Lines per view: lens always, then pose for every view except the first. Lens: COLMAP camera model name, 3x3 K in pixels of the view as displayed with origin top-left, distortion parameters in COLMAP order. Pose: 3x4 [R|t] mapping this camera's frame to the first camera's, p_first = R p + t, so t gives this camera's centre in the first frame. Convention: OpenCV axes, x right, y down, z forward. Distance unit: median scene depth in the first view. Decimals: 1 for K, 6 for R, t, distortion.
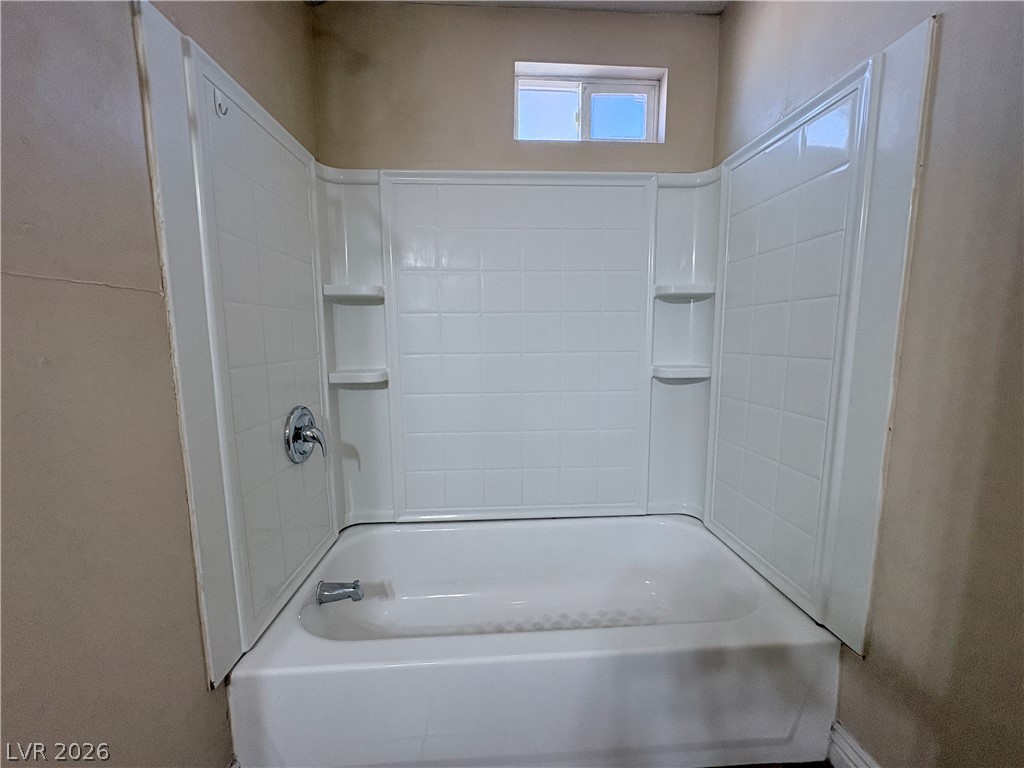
lens RADIAL K [[409.2, 0, 509.4], [0, 409.2, 385.6], [0, 0, 1]] dist [0.000967, 0.000290]
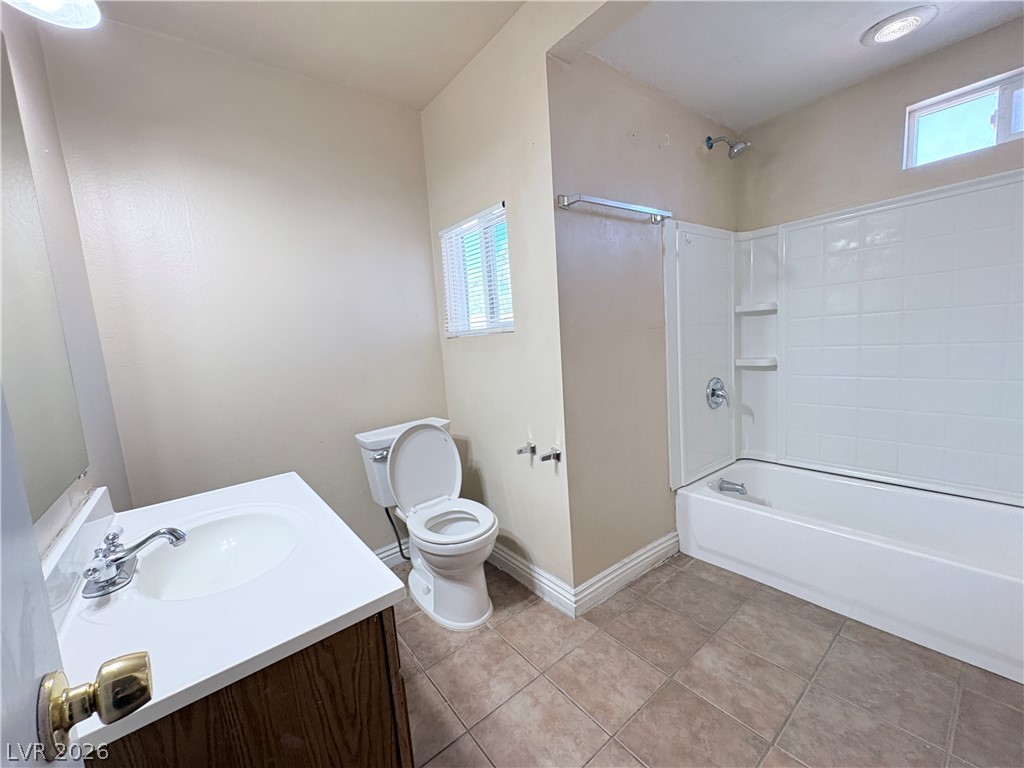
lens RADIAL K [[409.2, 0, 506.5], [0, 409.2, 388.5], [0, 0, 1]] dist [0.000967, 0.000290]
pose [[0.566123, 0.061565, -0.822019, 0.400338], [-0.035746, 0.998103, 0.050135, 0.036098], [0.823545, 0.001001, 0.567249, -0.695710]]
